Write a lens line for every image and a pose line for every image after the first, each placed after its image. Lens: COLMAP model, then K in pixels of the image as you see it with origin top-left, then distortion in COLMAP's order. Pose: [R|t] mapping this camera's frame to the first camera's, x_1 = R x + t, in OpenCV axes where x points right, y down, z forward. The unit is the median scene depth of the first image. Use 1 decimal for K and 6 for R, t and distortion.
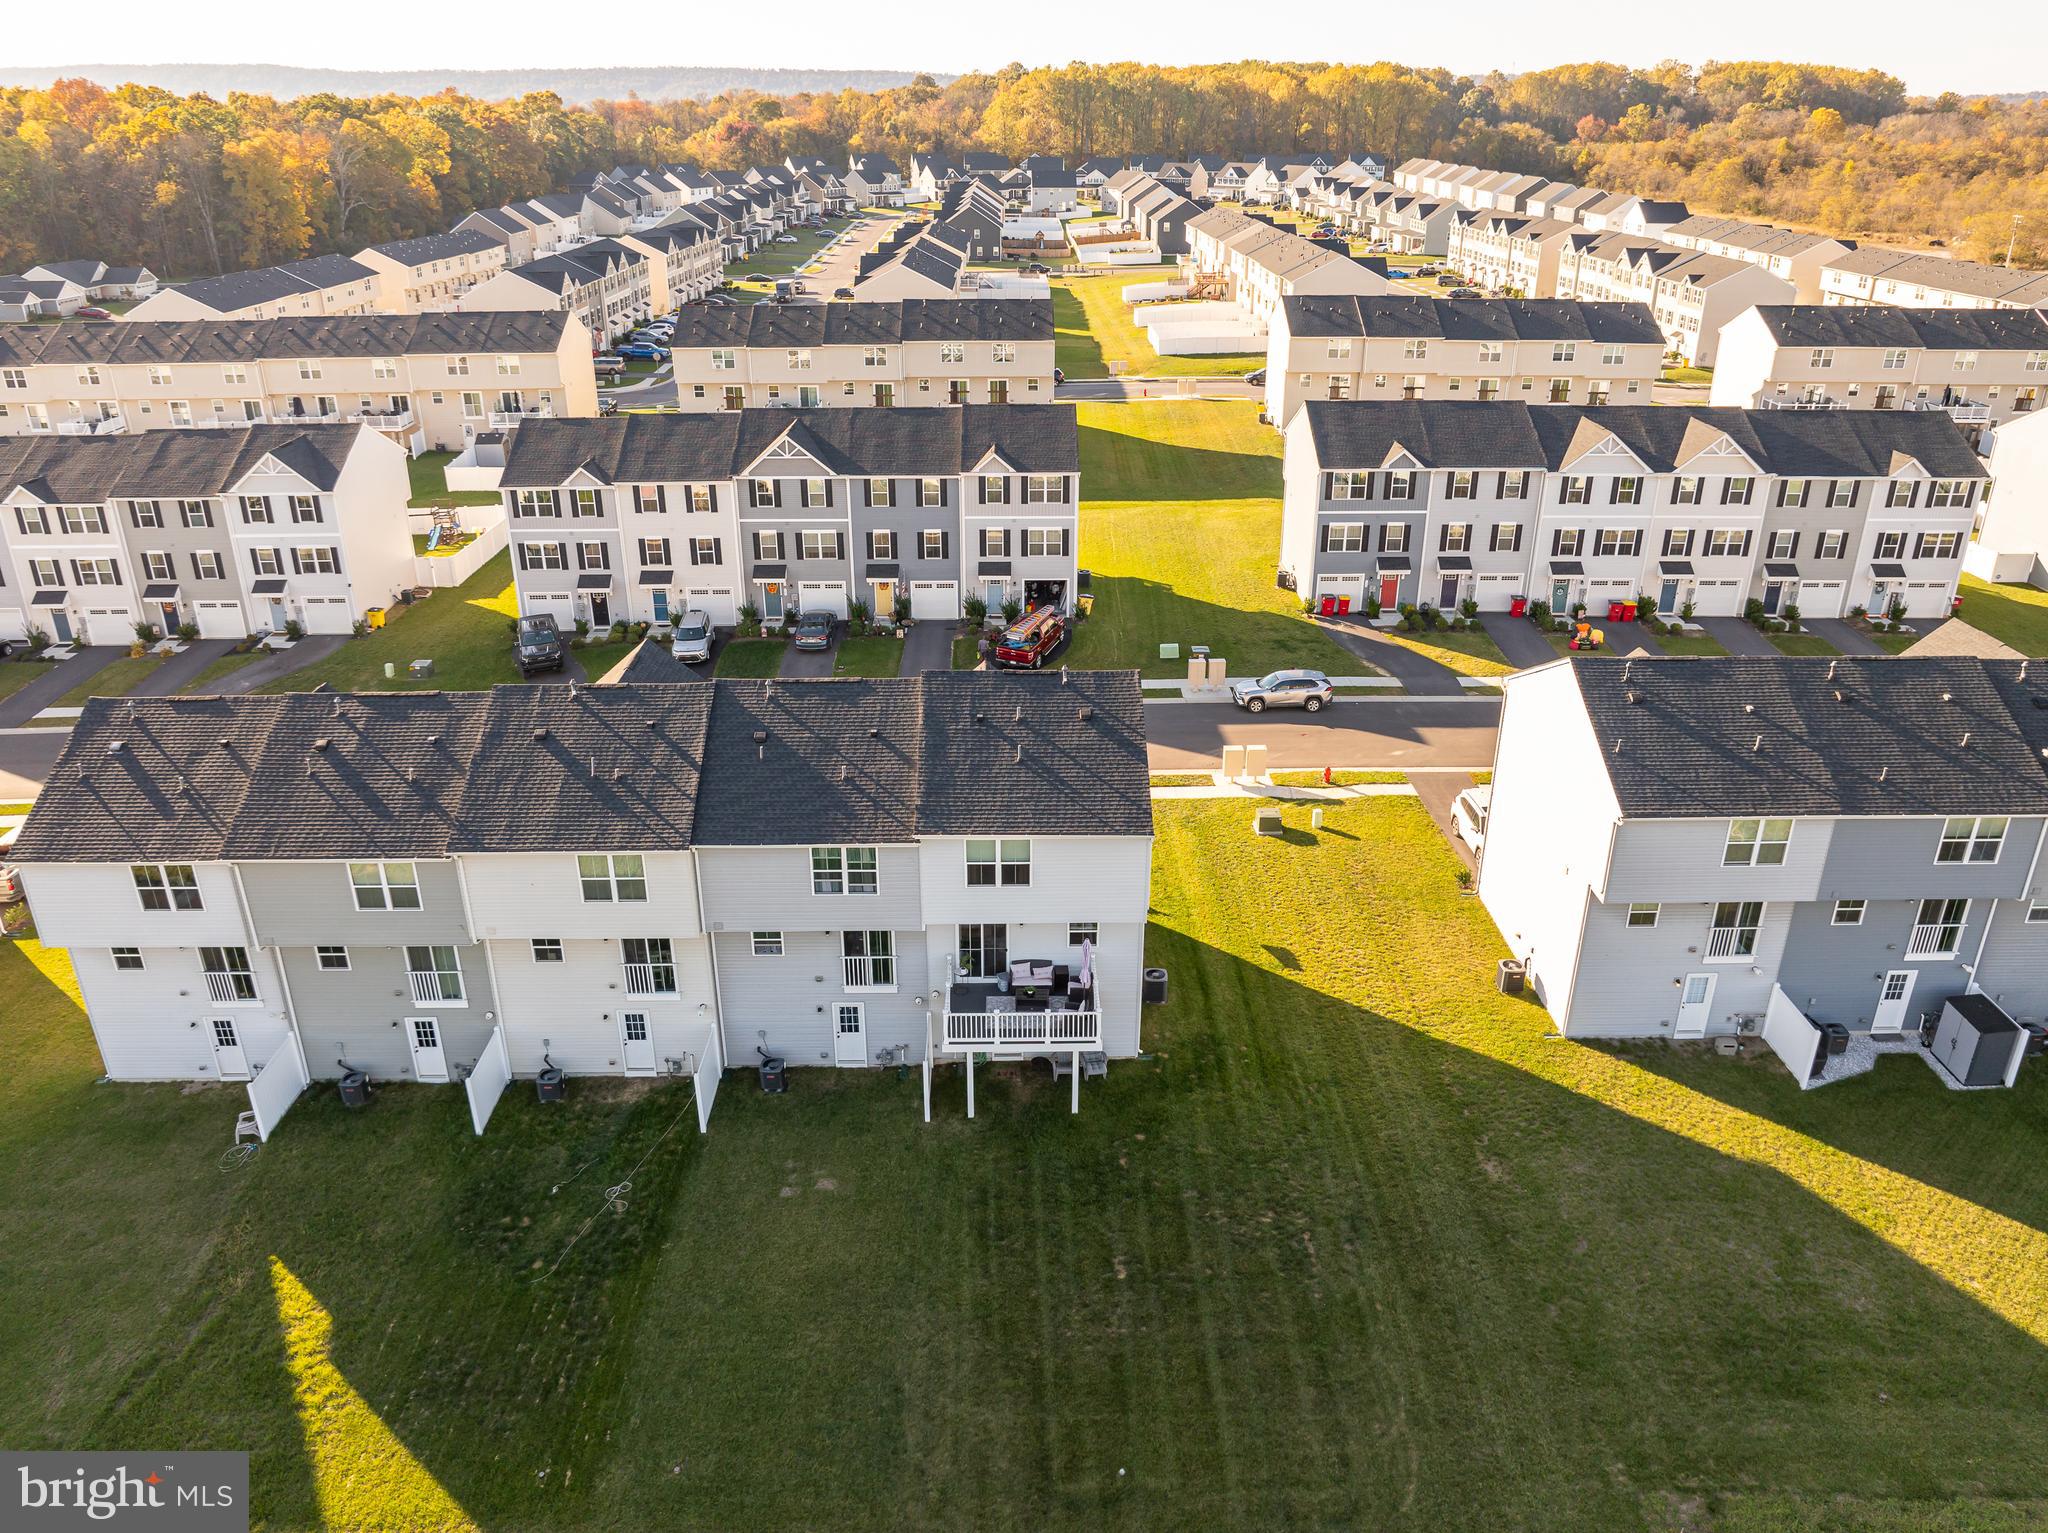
lens RADIAL K [[1454.0, 0, 1027.8], [0, 1454.0, 755.9], [0, 0, 1]] dist [-0.037122, -0.002616]
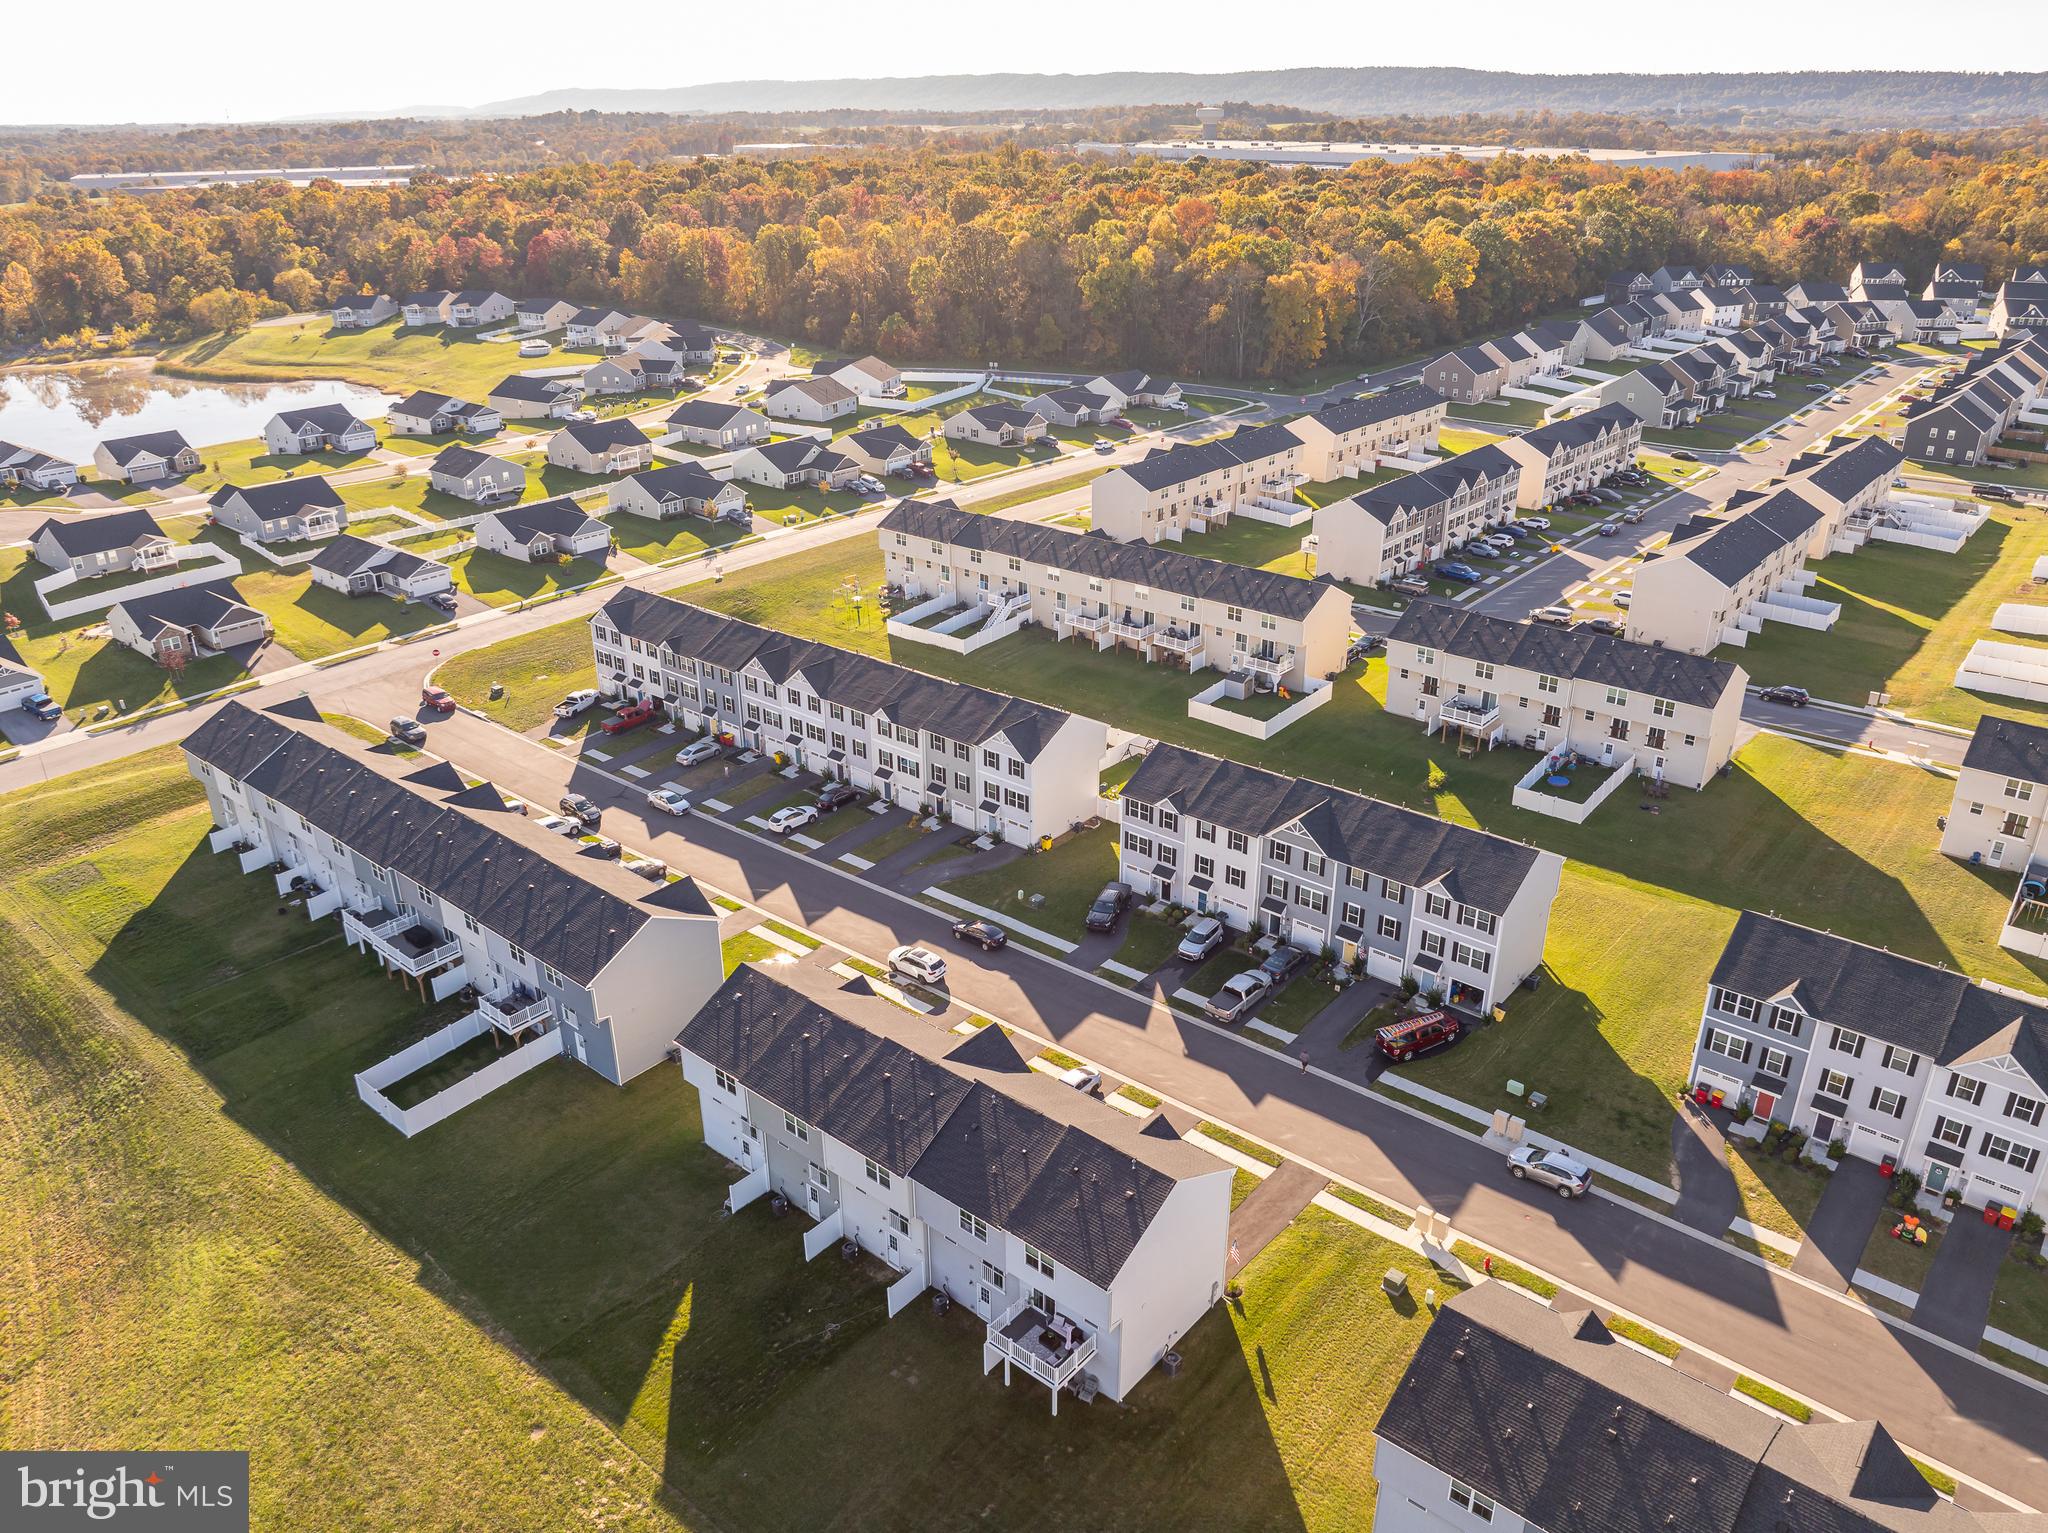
lens RADIAL K [[1454.0, 0, 1027.8], [0, 1454.0, 755.9], [0, 0, 1]] dist [-0.037122, -0.002616]
pose [[0.755011, 0.264255, -0.600106, 0.420139], [-0.262104, 0.960528, 0.093205, -0.328021], [0.601049, 0.086919, 0.794472, -0.209058]]
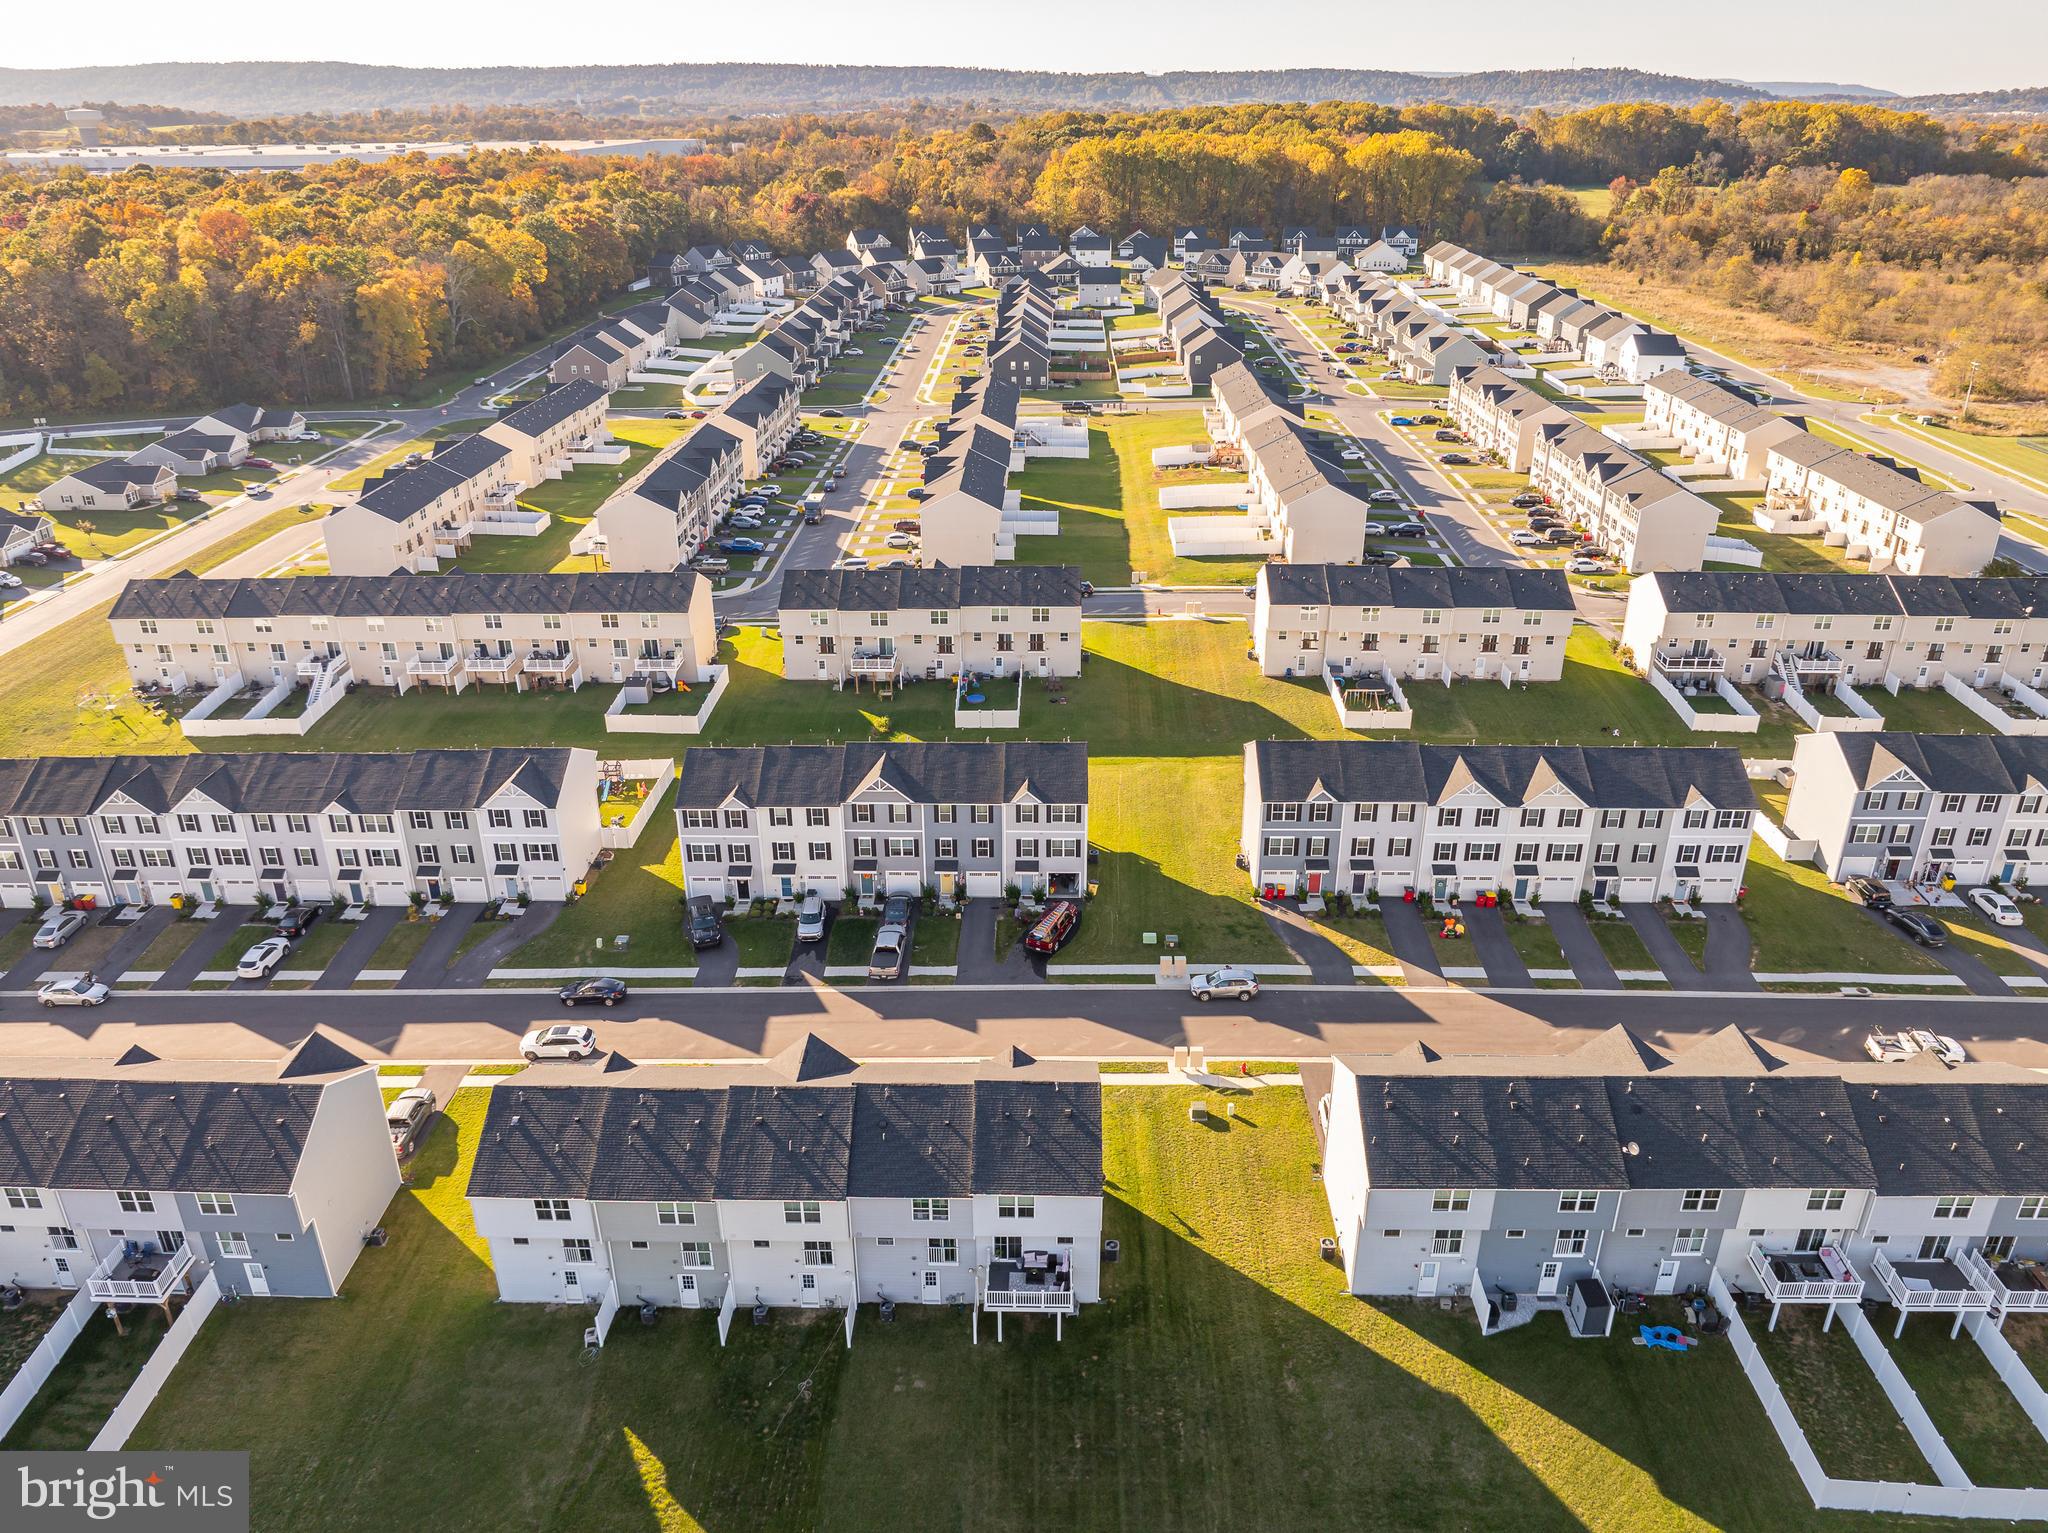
lens RADIAL K [[1454.0, 0, 1027.8], [0, 1454.0, 755.9], [0, 0, 1]] dist [-0.037122, -0.002616]
pose [[0.999371, 0.011729, -0.033461, 0.023473], [-0.011441, 0.999896, 0.008803, -0.248997], [0.033561, -0.008415, 0.999401, -0.389616]]
